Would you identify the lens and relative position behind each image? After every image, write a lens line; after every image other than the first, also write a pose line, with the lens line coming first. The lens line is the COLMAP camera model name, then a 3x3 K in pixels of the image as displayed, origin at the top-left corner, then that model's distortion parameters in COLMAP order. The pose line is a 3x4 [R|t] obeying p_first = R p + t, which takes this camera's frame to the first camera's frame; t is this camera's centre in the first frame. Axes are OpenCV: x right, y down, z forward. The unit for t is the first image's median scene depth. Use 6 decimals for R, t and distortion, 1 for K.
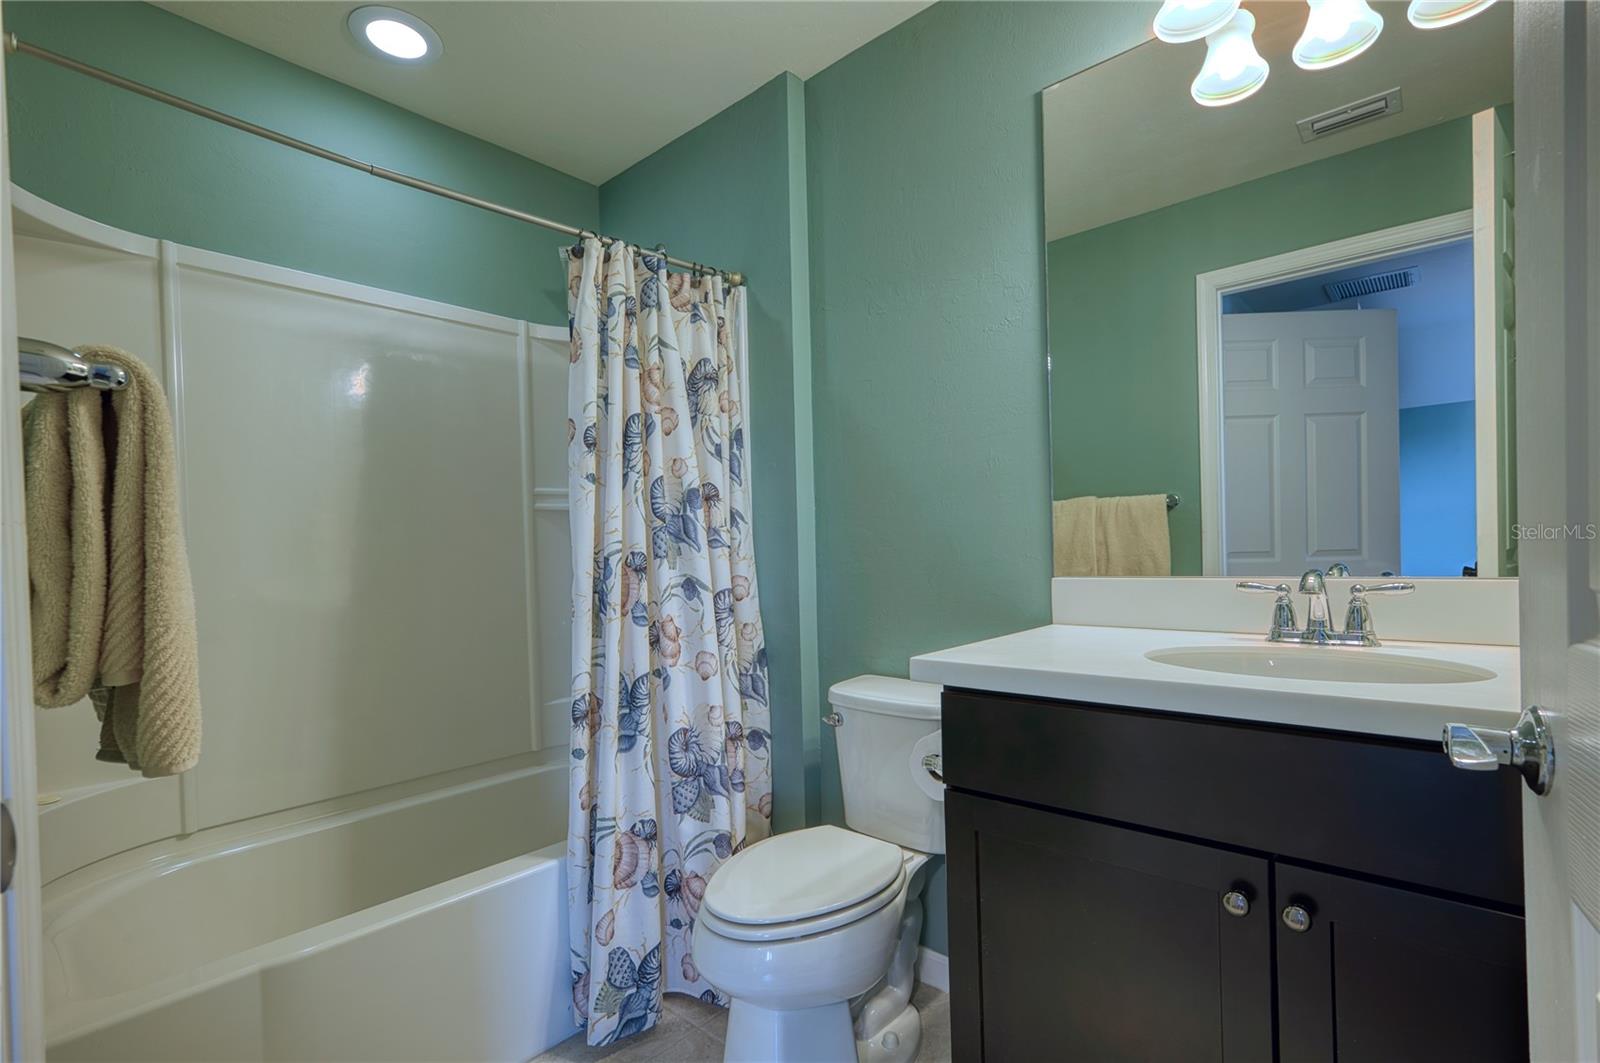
lens RADIAL K [[736.3, 0, 823.5], [0, 736.3, 532.7], [0, 0, 1]] dist [-0.011524, 0.009310]
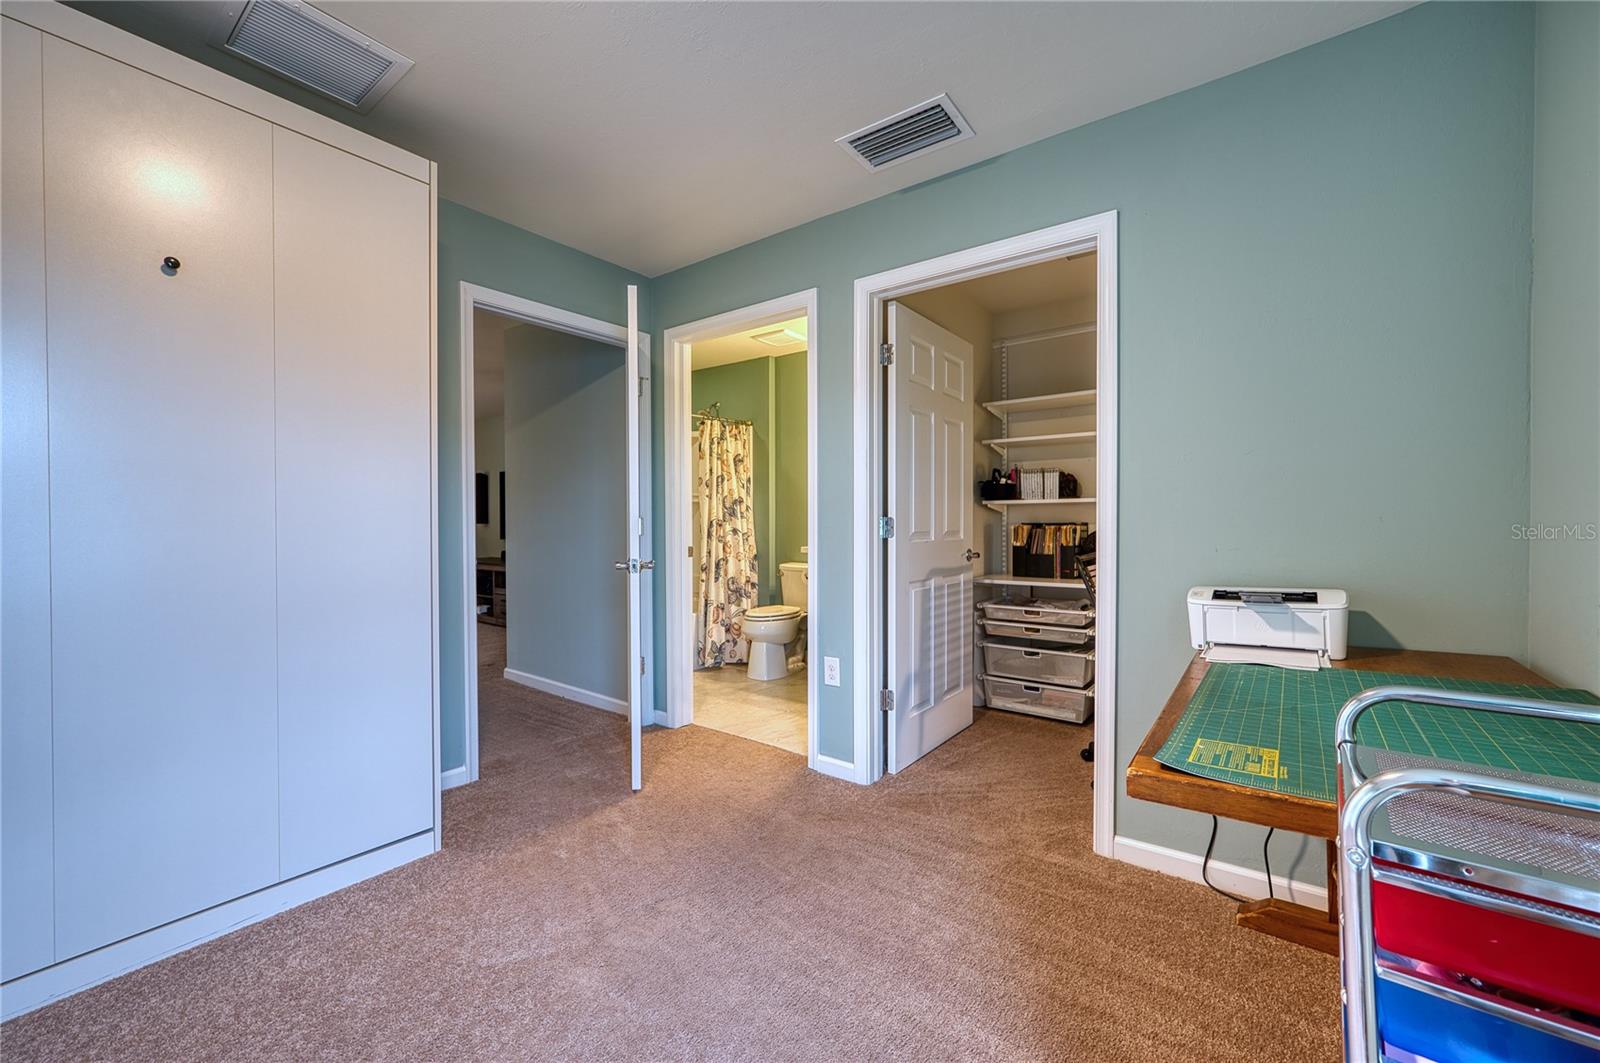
lens RADIAL K [[630.7, 0, 796.1], [0, 630.7, 530.9], [0, 0, 1]] dist [-0.000705, 0.000469]
pose [[0.998320, 0.021522, 0.053801, -0.069049], [-0.023604, 0.998985, 0.038373, -0.034980], [-0.052921, -0.039579, 0.997814, -1.642831]]
